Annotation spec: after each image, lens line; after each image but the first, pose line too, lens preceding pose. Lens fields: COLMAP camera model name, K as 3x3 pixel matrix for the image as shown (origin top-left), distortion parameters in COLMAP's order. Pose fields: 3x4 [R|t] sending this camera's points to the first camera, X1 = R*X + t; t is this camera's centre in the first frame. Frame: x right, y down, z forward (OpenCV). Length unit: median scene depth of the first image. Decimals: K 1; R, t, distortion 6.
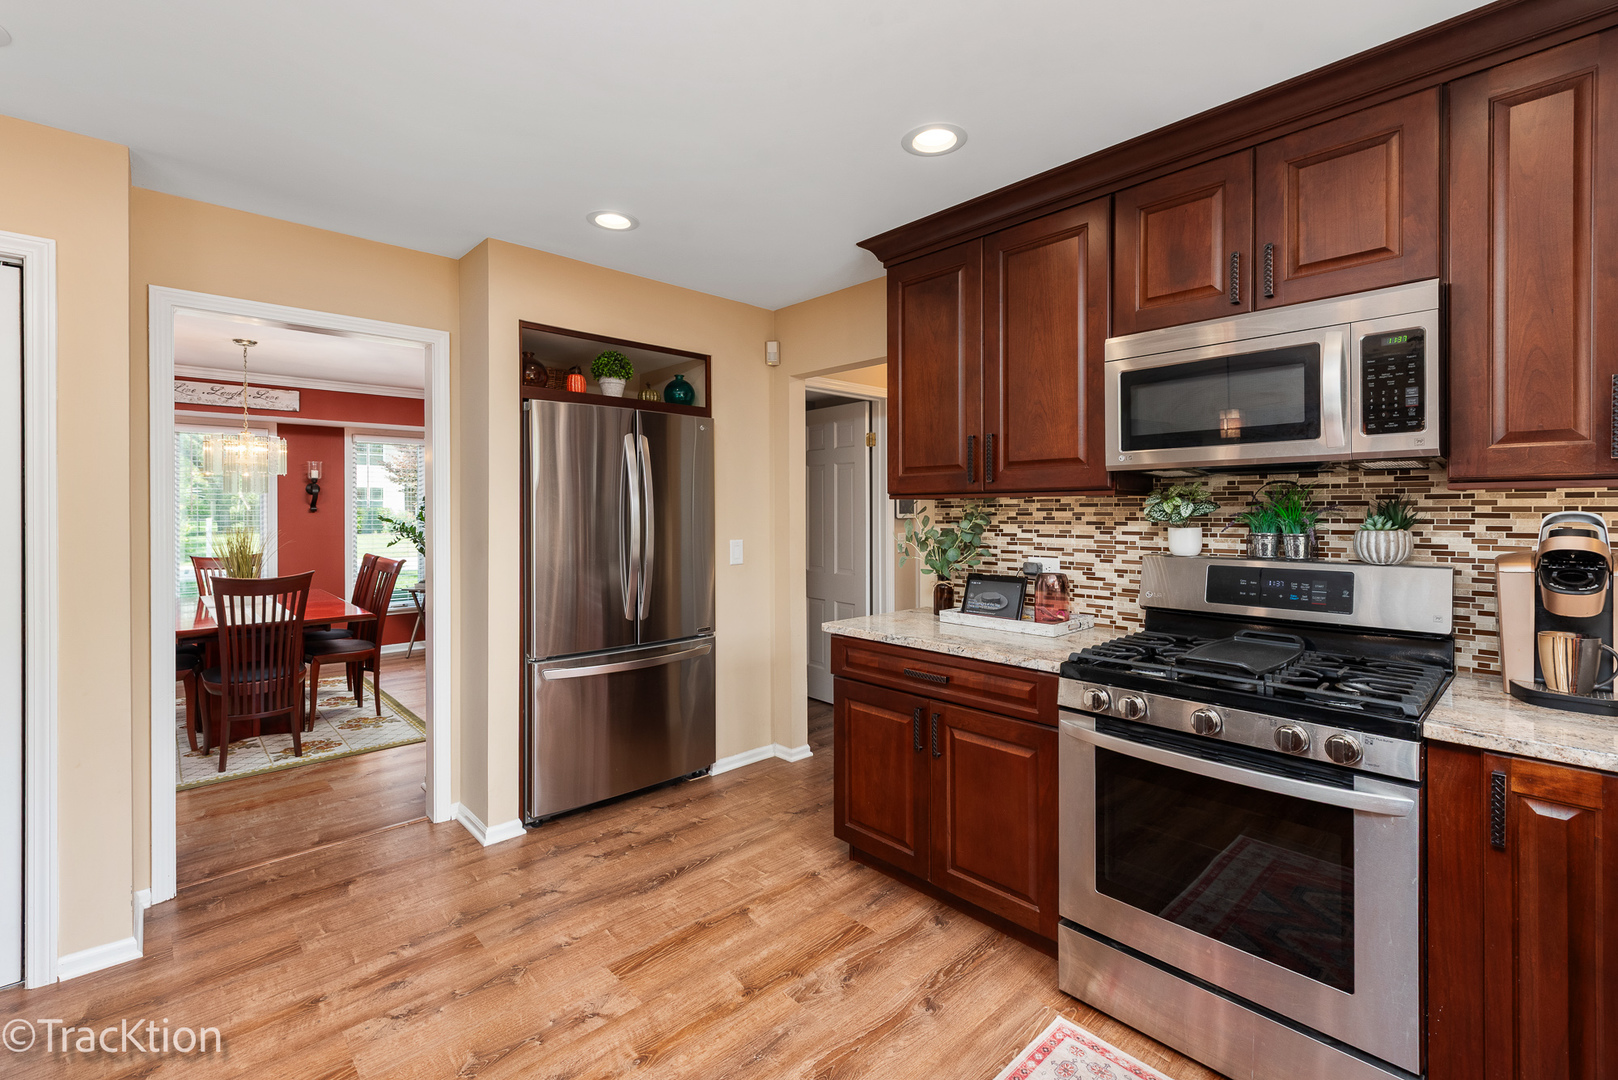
lens RADIAL K [[709.8, 0, 813.0], [0, 709.8, 518.6], [0, 0, 1]] dist [0.002308, -0.000027]
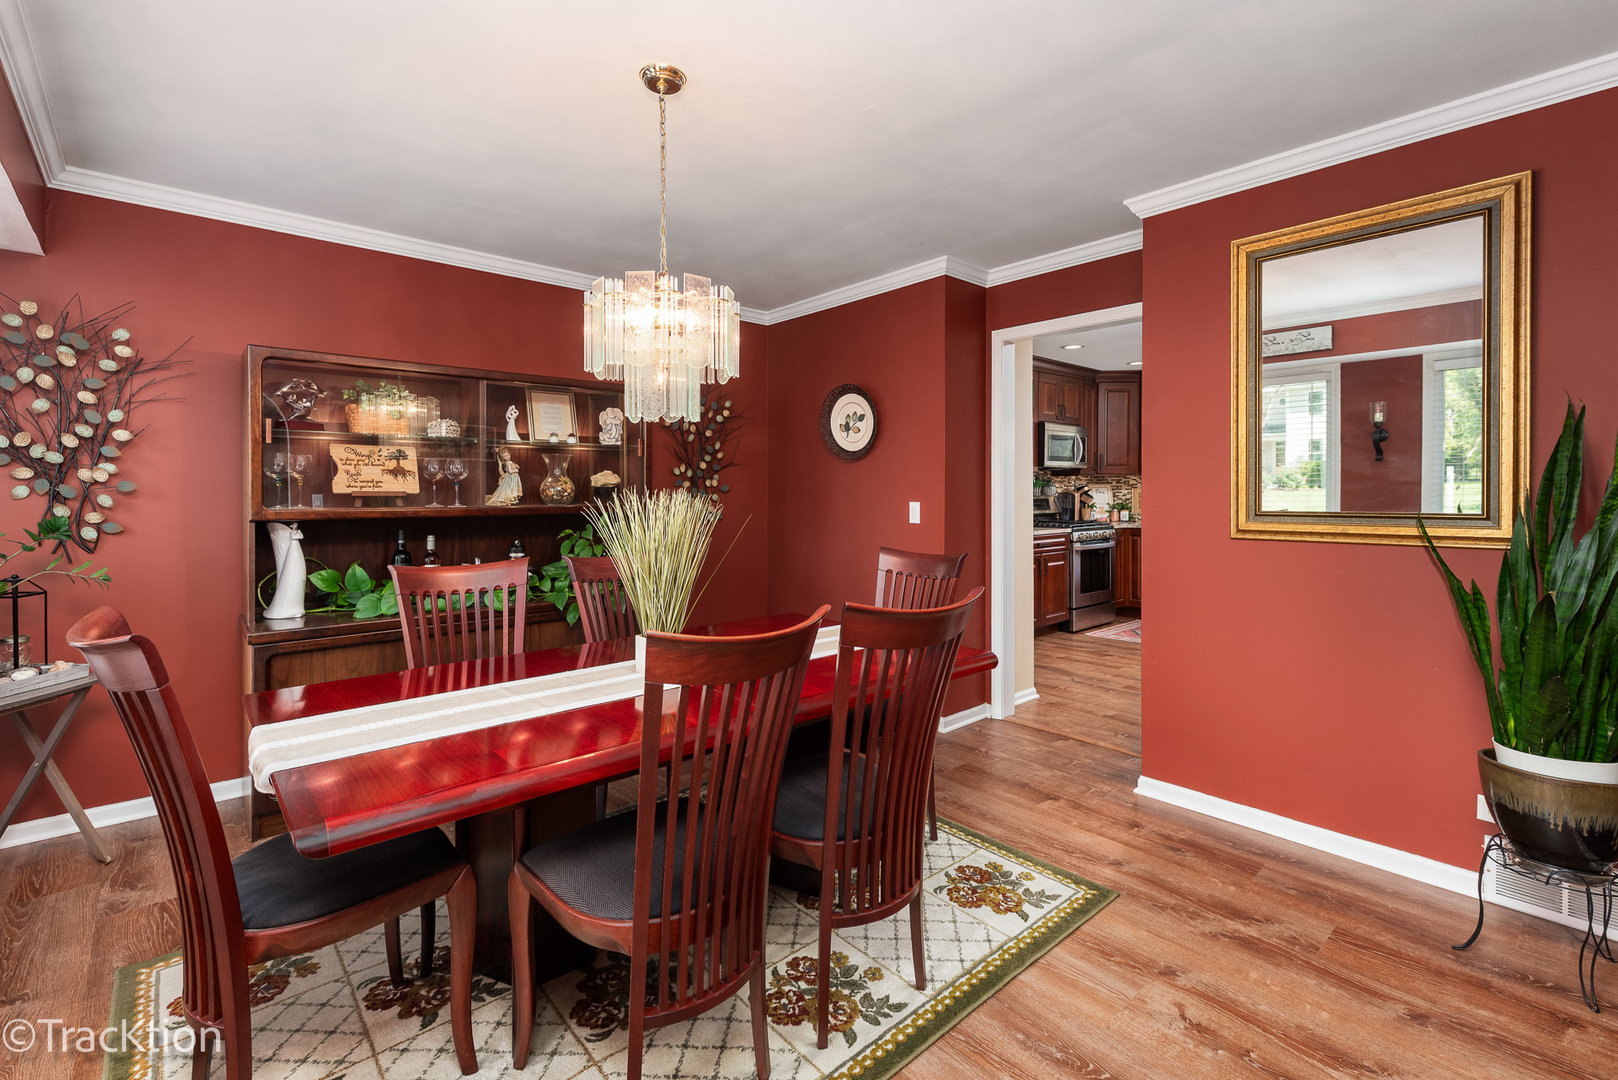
lens RADIAL K [[725.3, 0, 811.9], [0, 725.3, 492.3], [0, 0, 1]] dist [0.001496, -0.000051]
pose [[0.027848, 0.003948, 0.999604, -2.297065], [0.016966, 0.999846, -0.004421, 0.032487], [-0.999468, 0.017082, 0.027776, 1.637119]]
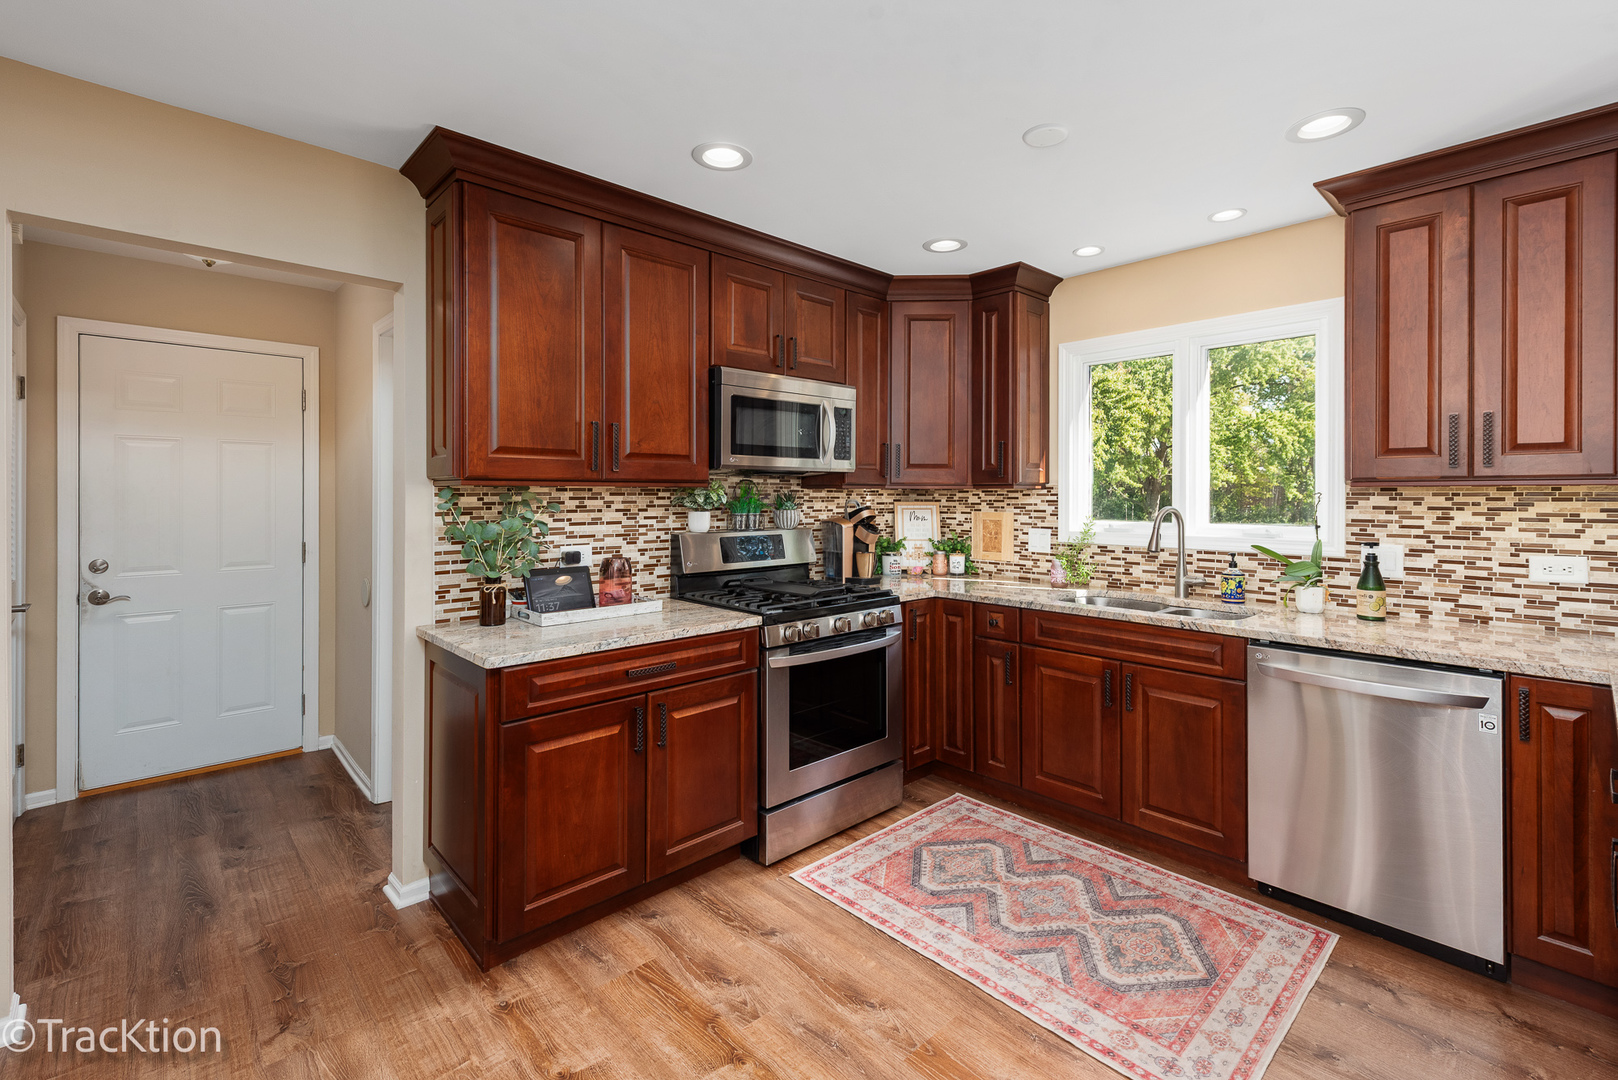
lens RADIAL K [[725.3, 0, 811.9], [0, 725.3, 492.3], [0, 0, 1]] dist [0.001496, -0.000051]
pose [[-0.011745, 0.003558, 0.999925, -0.789078], [0.009614, 0.999948, -0.003445, -0.015888], [-0.999885, 0.009573, -0.011779, 0.737650]]
